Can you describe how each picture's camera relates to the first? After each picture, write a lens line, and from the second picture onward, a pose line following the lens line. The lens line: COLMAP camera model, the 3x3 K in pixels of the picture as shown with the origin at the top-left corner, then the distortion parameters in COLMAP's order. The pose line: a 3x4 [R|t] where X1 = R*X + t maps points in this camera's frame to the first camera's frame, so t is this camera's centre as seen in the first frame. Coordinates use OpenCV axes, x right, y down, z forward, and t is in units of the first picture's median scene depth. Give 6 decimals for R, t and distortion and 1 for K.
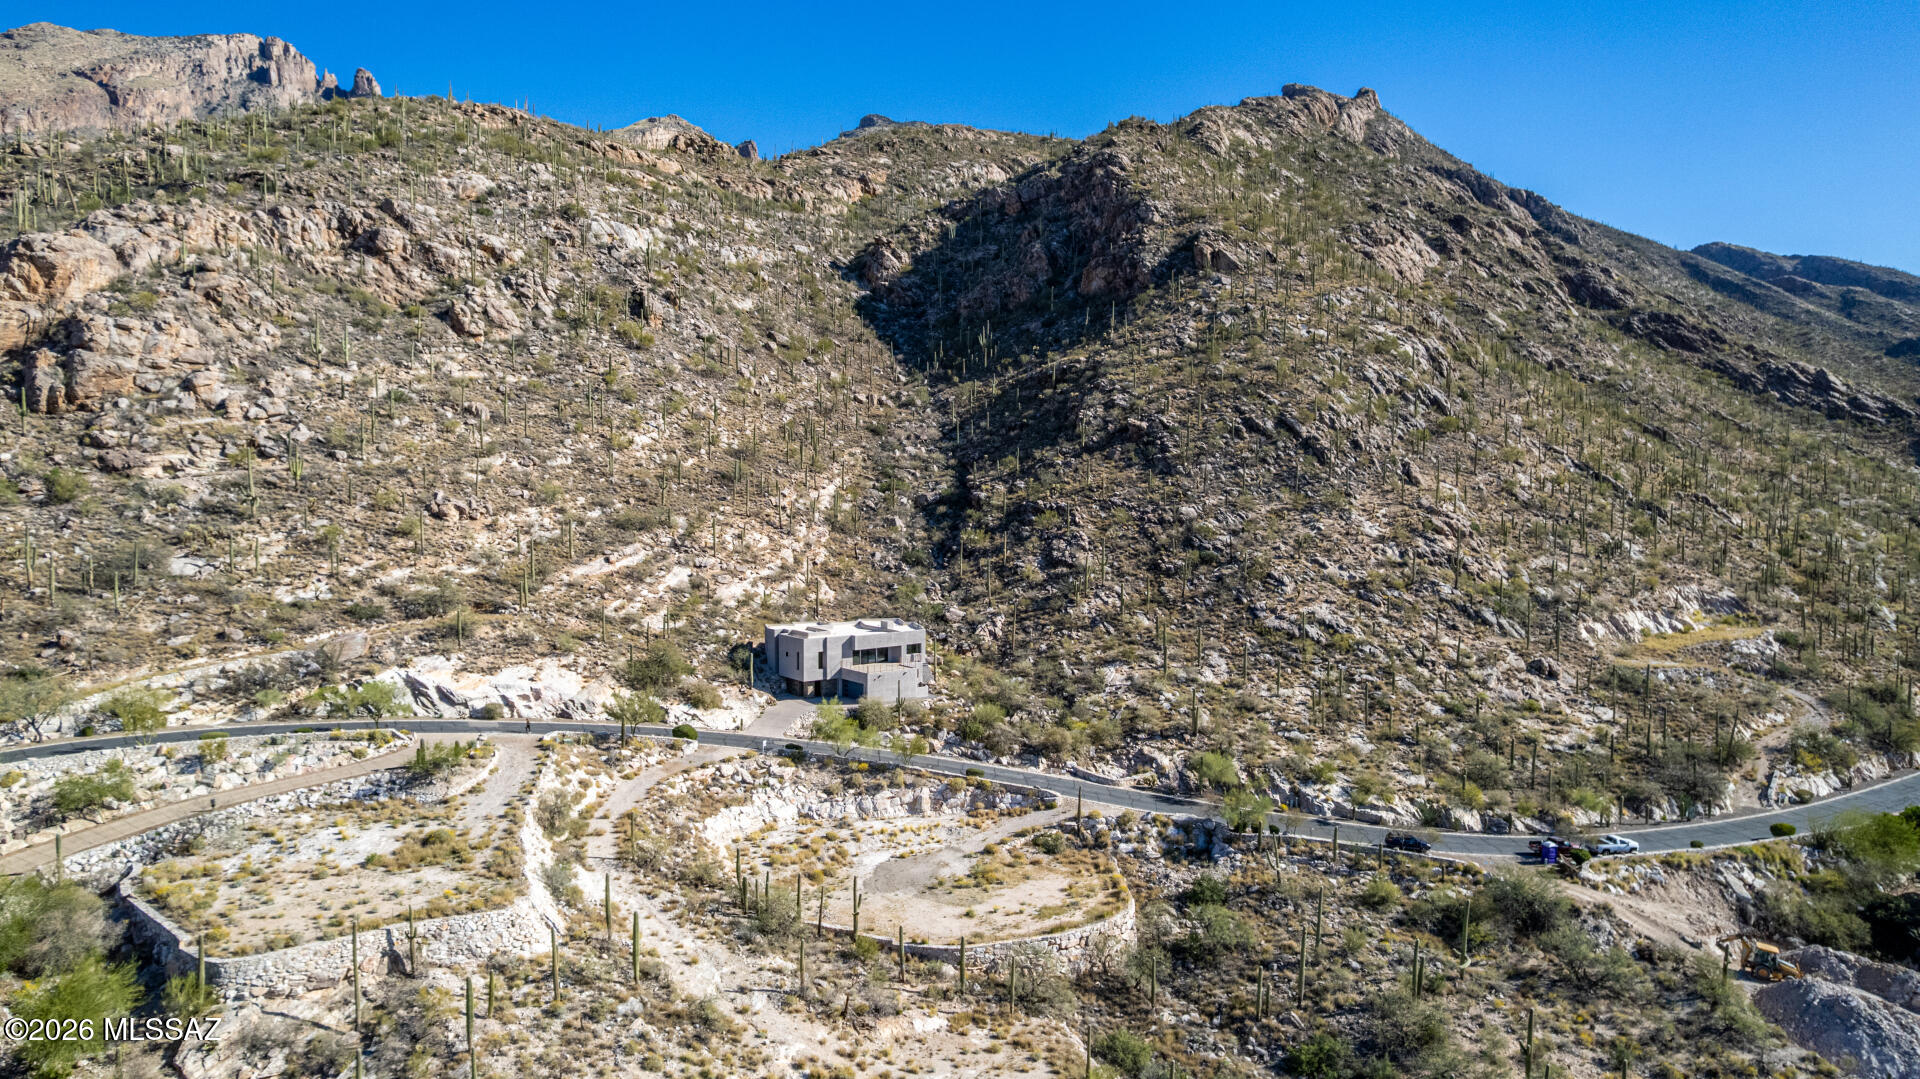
lens RADIAL K [[1221.1, 0, 959.4], [0, 1221.1, 543.2], [0, 0, 1]] dist [-0.065831, 0.051267]
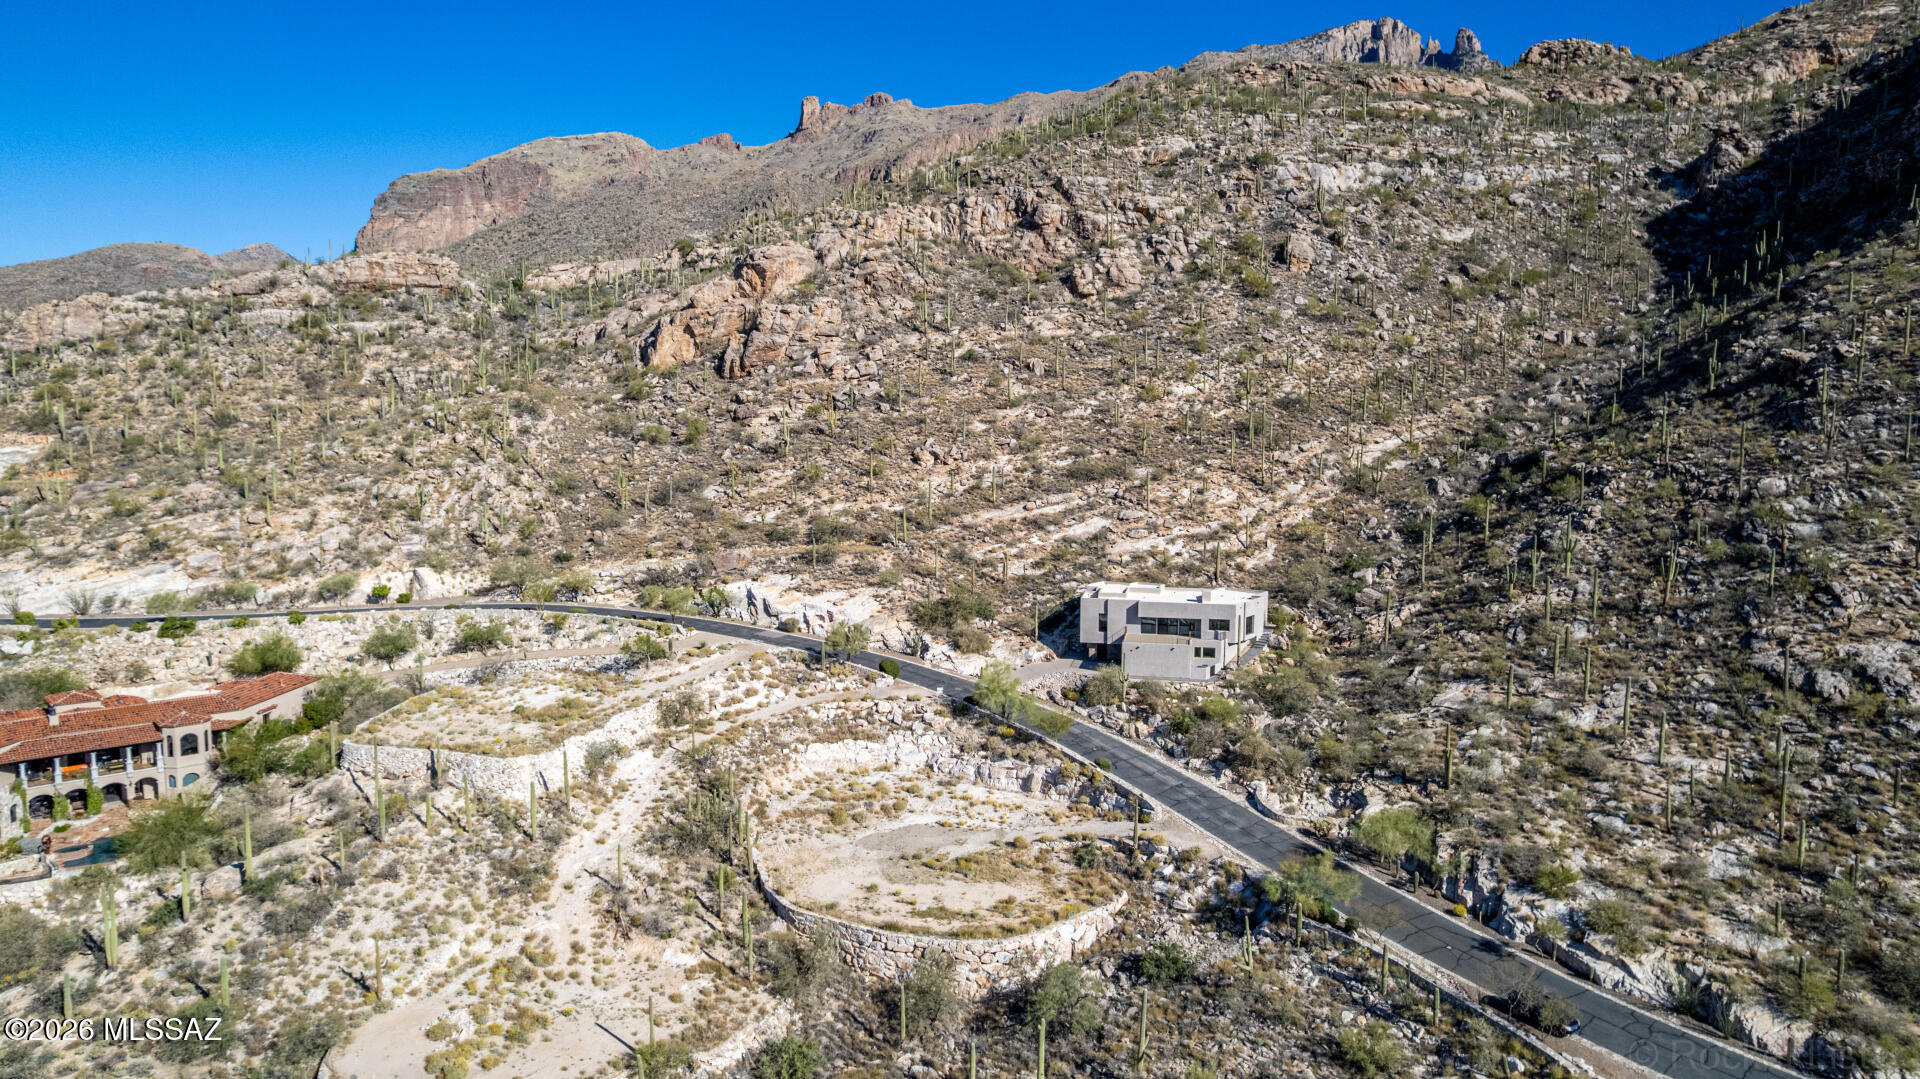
lens RADIAL K [[1221.1, 0, 968.8], [0, 1221.1, 550.1], [0, 0, 1]] dist [-0.065831, 0.051267]
pose [[0.653381, 0.079098, -0.752886, 0.435189], [-0.047207, 0.996848, 0.063761, -0.012425], [0.755556, -0.006119, 0.655055, 0.254032]]
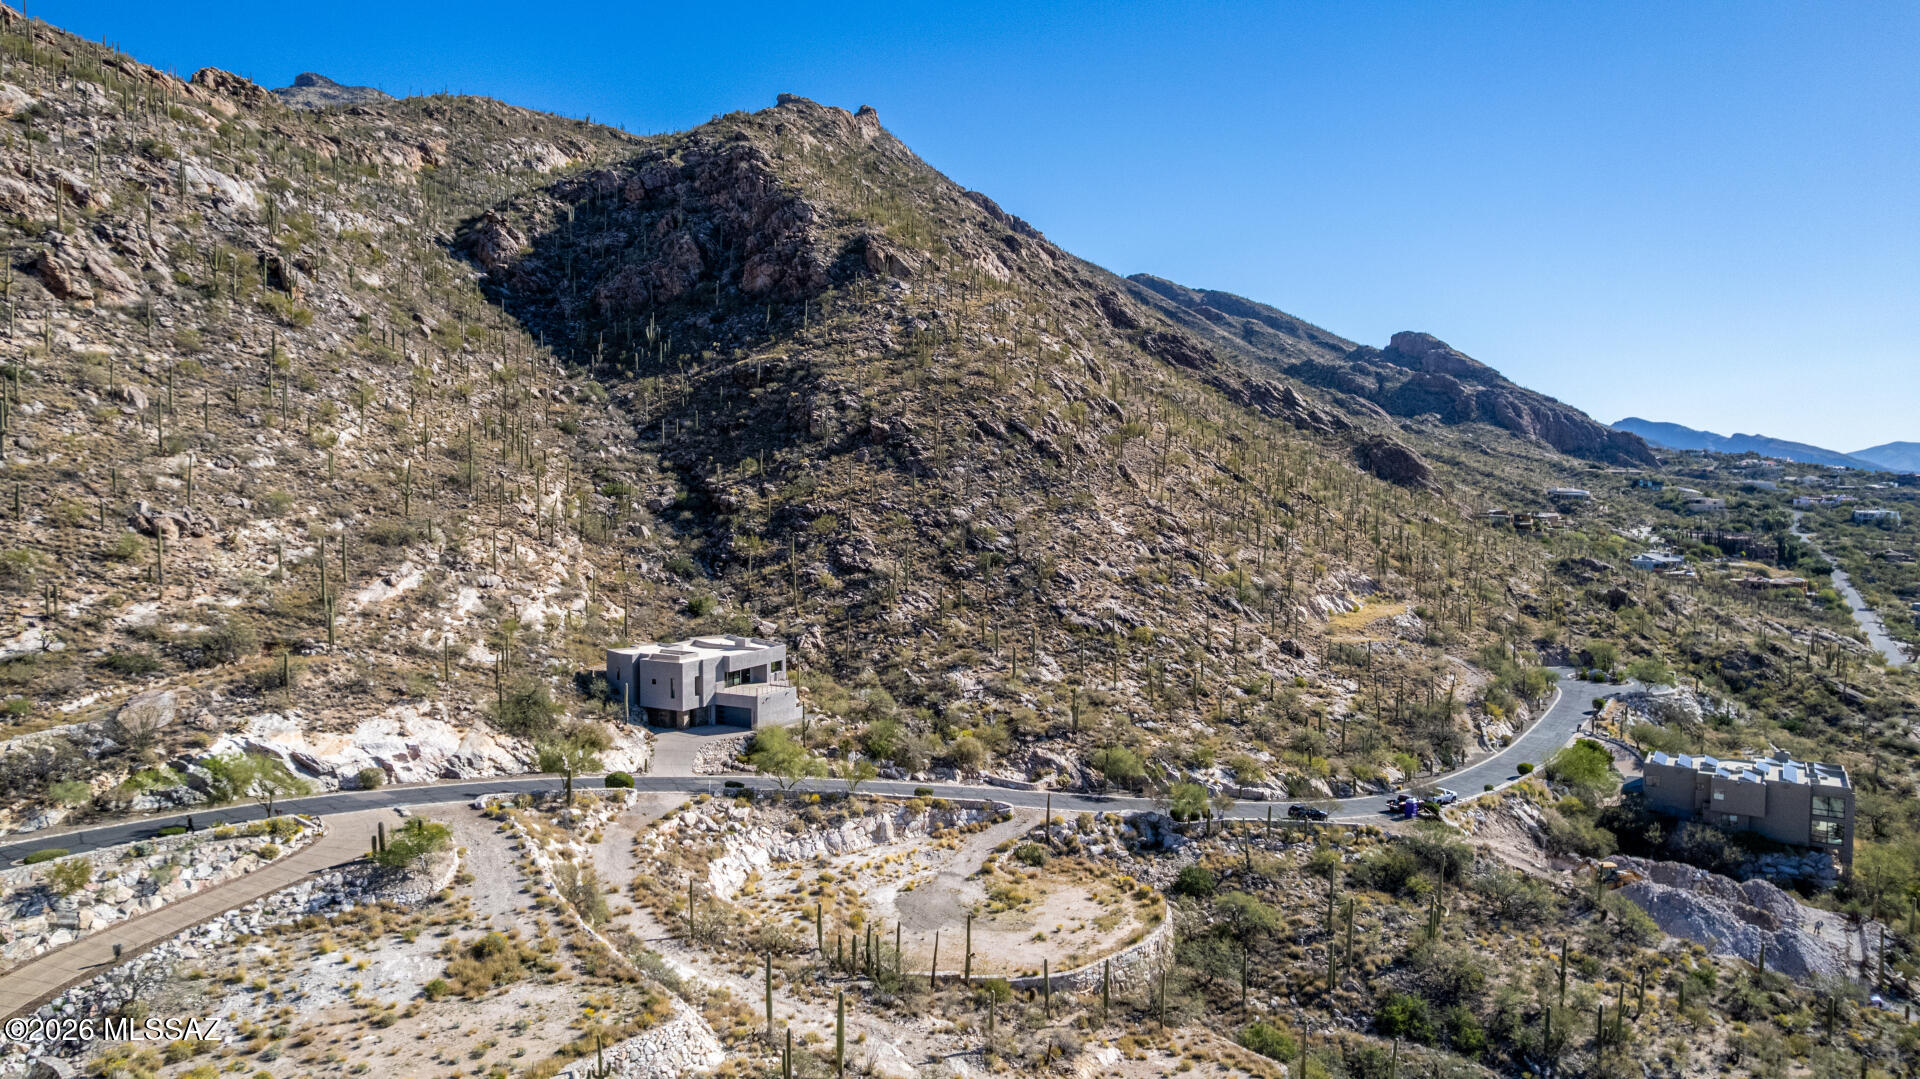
lens RADIAL K [[1221.1, 0, 955.8], [0, 1221.1, 543.5], [0, 0, 1]] dist [-0.065831, 0.051267]
pose [[0.910027, -0.023351, 0.413891, -0.255954], [0.023695, 0.999710, 0.004304, -0.006363], [-0.413872, 0.005890, 0.910316, 0.089455]]
